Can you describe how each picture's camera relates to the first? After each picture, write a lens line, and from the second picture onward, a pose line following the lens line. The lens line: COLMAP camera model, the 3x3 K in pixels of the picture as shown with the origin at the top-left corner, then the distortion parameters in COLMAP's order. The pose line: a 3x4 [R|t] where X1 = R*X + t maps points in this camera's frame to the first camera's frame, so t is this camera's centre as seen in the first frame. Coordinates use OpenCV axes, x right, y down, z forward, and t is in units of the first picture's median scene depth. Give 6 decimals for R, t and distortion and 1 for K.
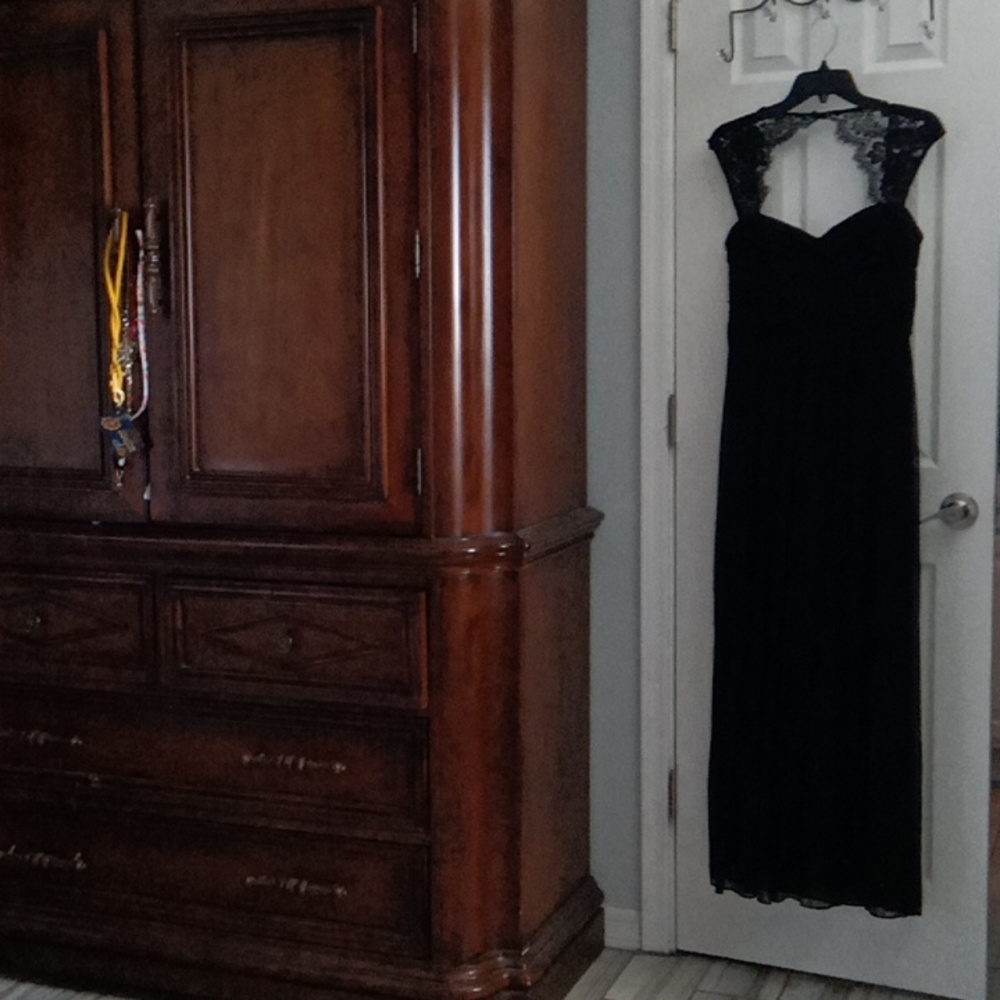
lens RADIAL K [[1695.6, 0, 500.0], [0, 1695.6, 500.0], [0, 0, 1]] dist [-0.015244, -0.022031]
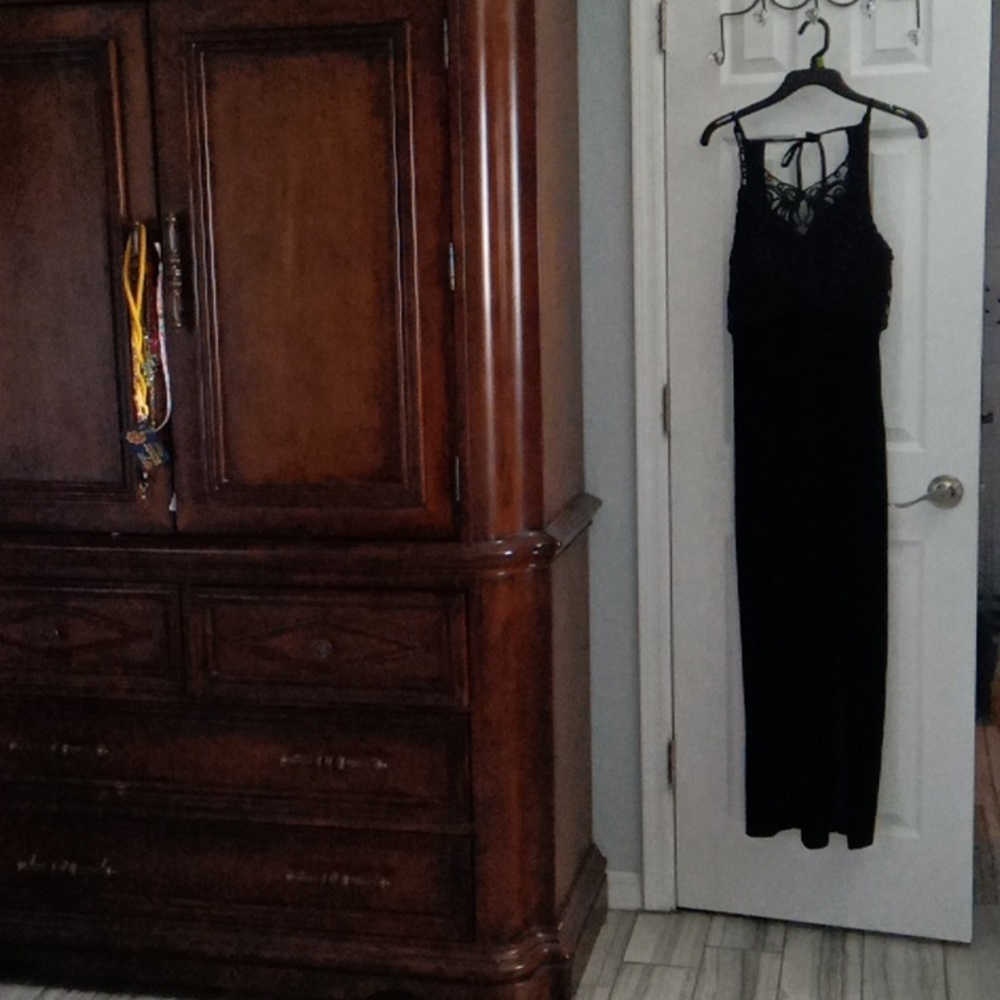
lens RADIAL K [[1695.6, 0, 500.0], [0, 1695.6, 500.0], [0, 0, 1]] dist [-0.015244, -0.022031]
pose [[0.989850, -0.040401, 0.136250, -0.154571], [0.032645, 0.997742, 0.058690, -0.059921], [-0.138314, -0.053646, 0.988934, -0.019415]]
